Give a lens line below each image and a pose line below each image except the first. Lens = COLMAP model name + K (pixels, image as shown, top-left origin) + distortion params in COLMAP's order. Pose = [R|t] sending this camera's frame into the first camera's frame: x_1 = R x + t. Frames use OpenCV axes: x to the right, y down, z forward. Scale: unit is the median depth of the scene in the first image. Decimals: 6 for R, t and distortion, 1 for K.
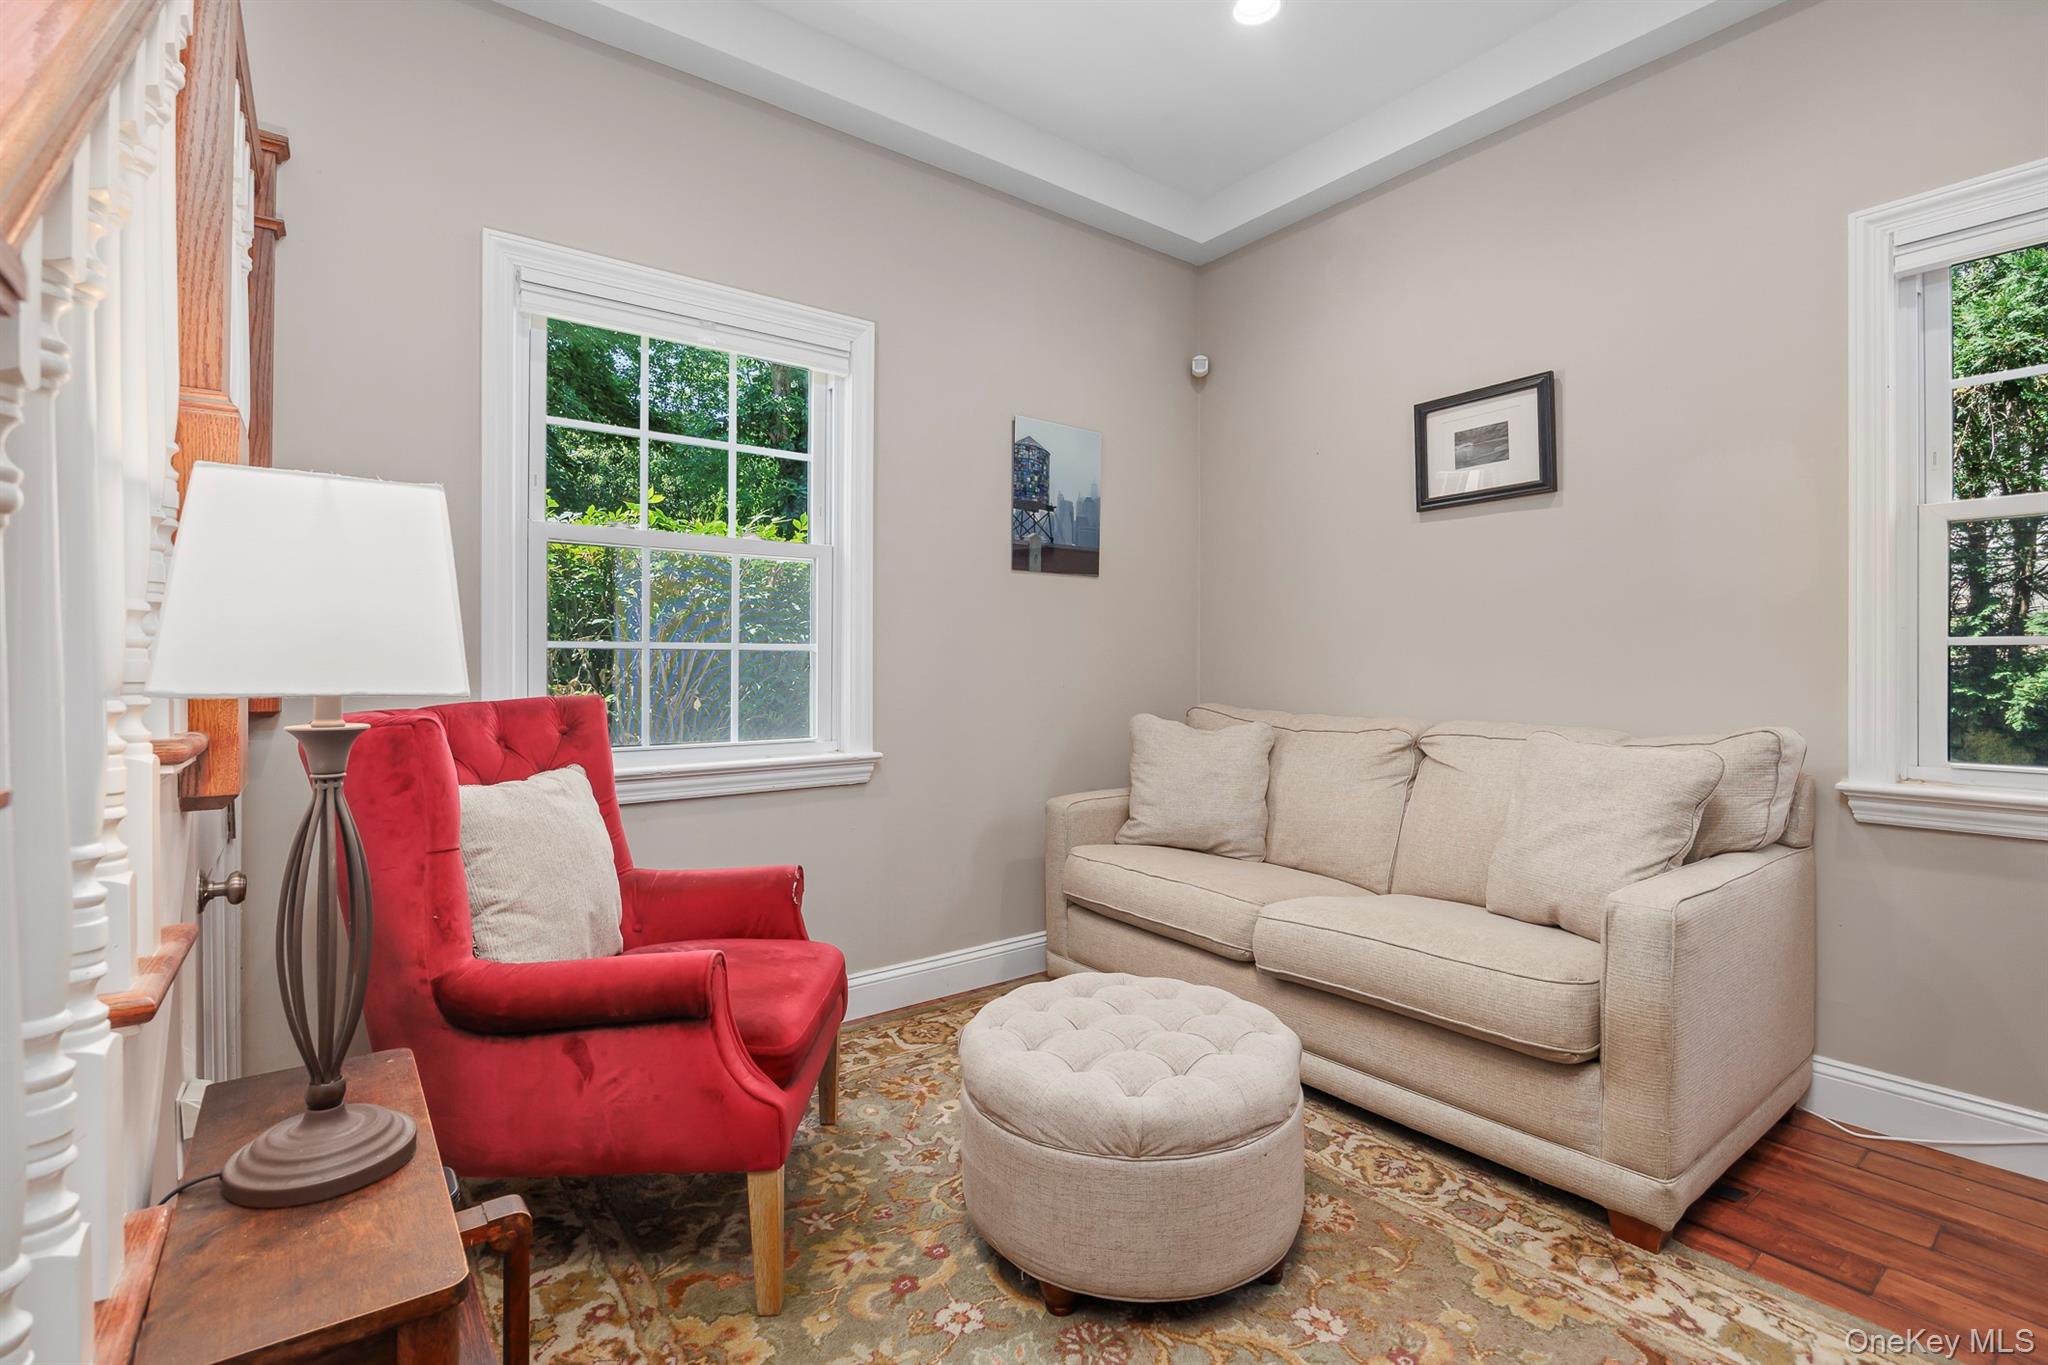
lens RADIAL K [[908.8, 0, 1017.7], [0, 908.8, 676.8], [0, 0, 1]] dist [-0.016637, 0.000877]
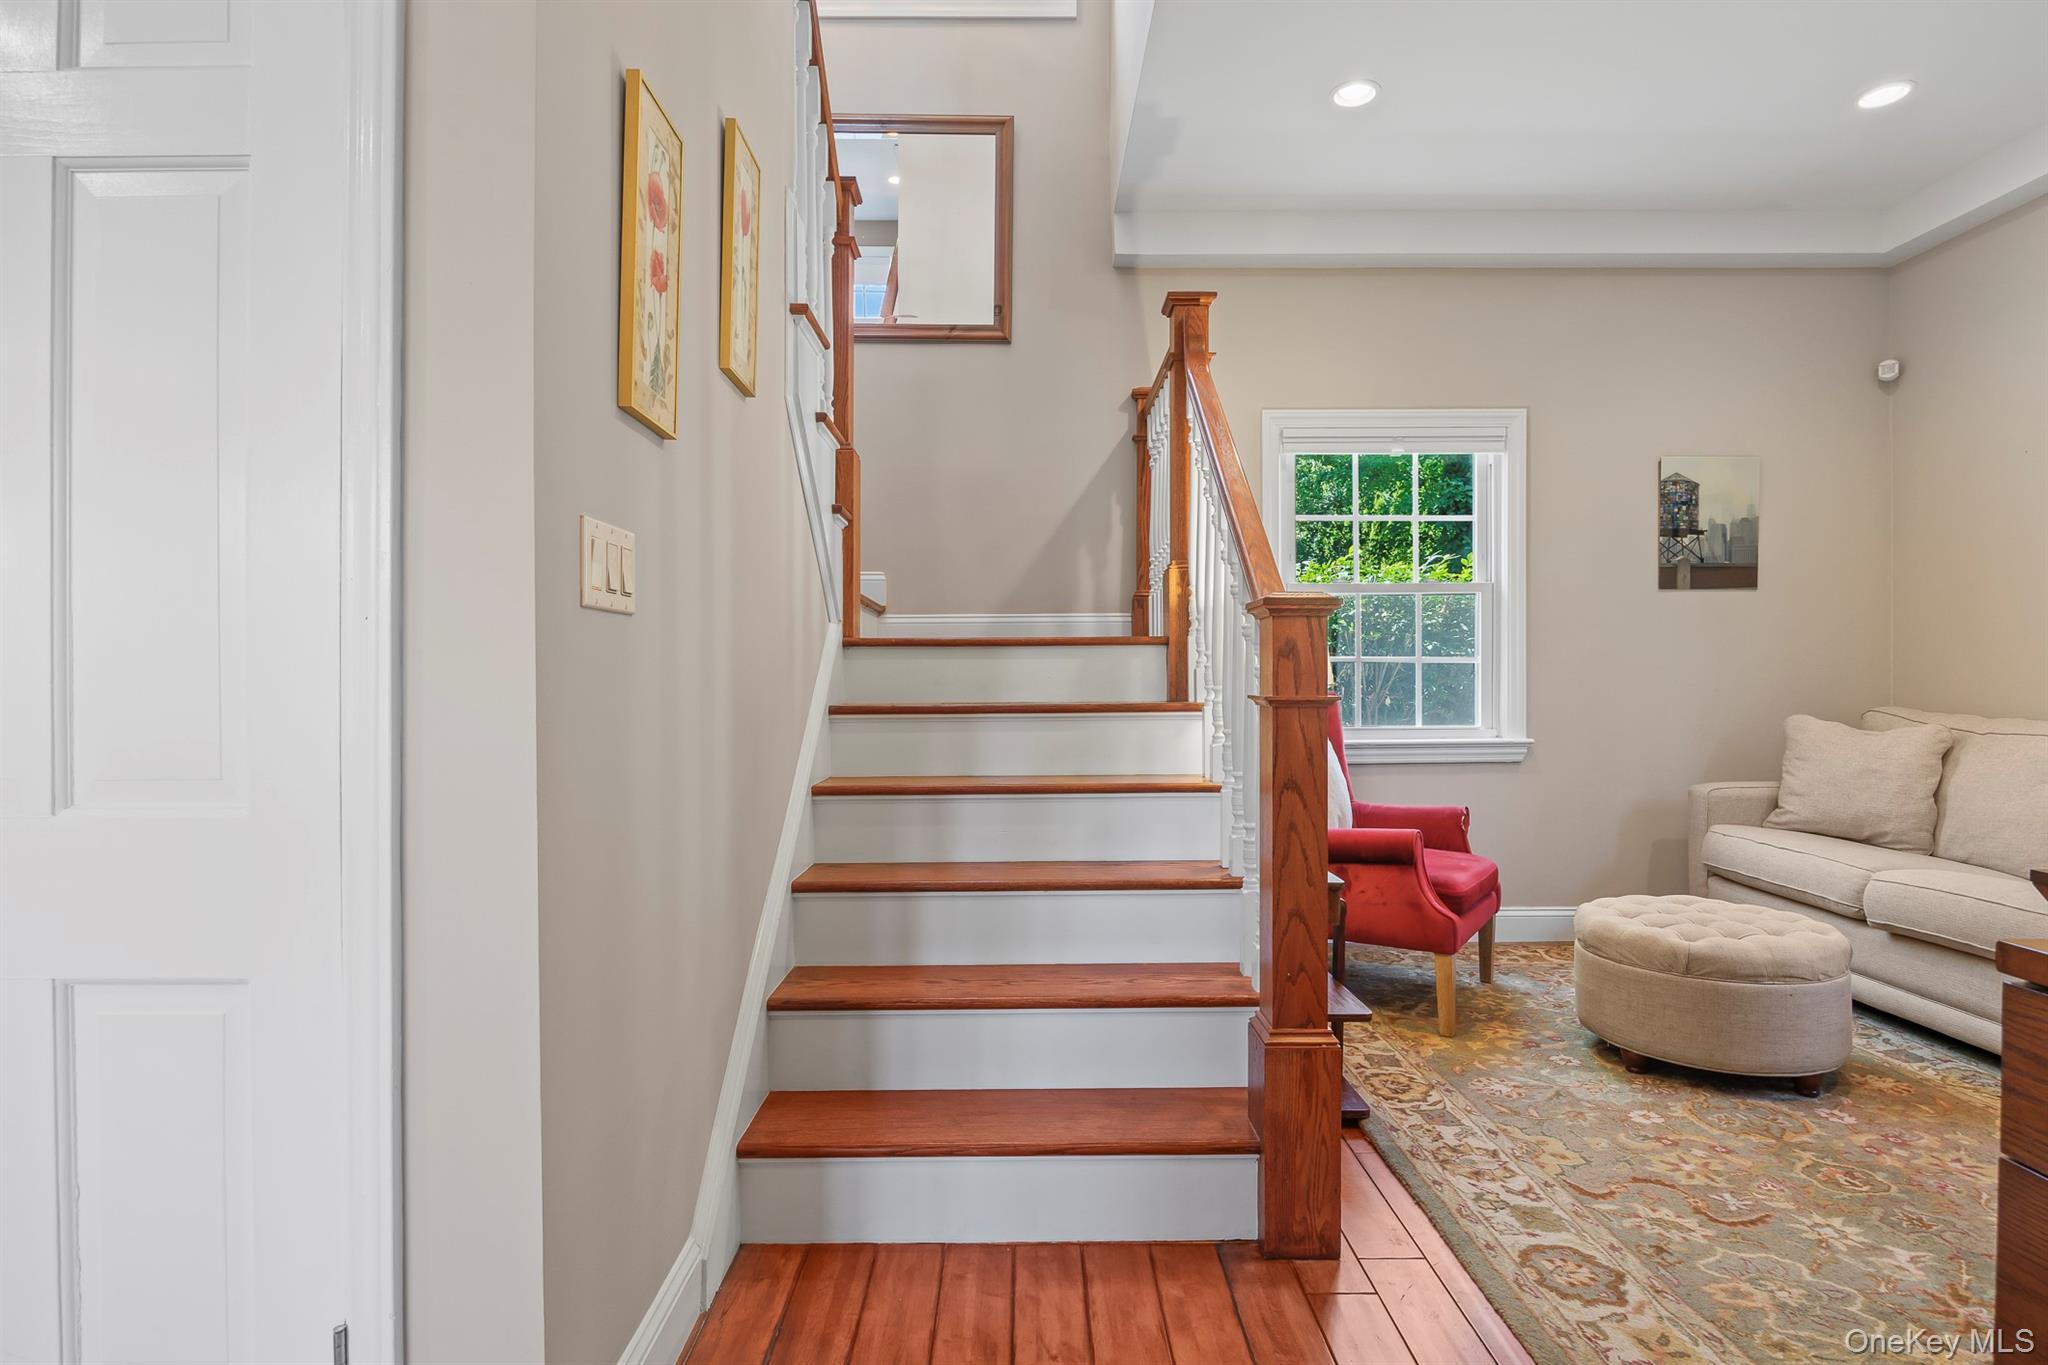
lens RADIAL K [[1034.4, 0, 1017.1], [0, 1034.4, 681.7], [0, 0, 1]] dist [-0.012231, 0.002348]
pose [[0.797575, -0.001002, -0.603218, 0.150914], [-0.001395, 0.999993, -0.003506, 0.007626], [0.603218, 0.003638, 0.797568, -0.621787]]
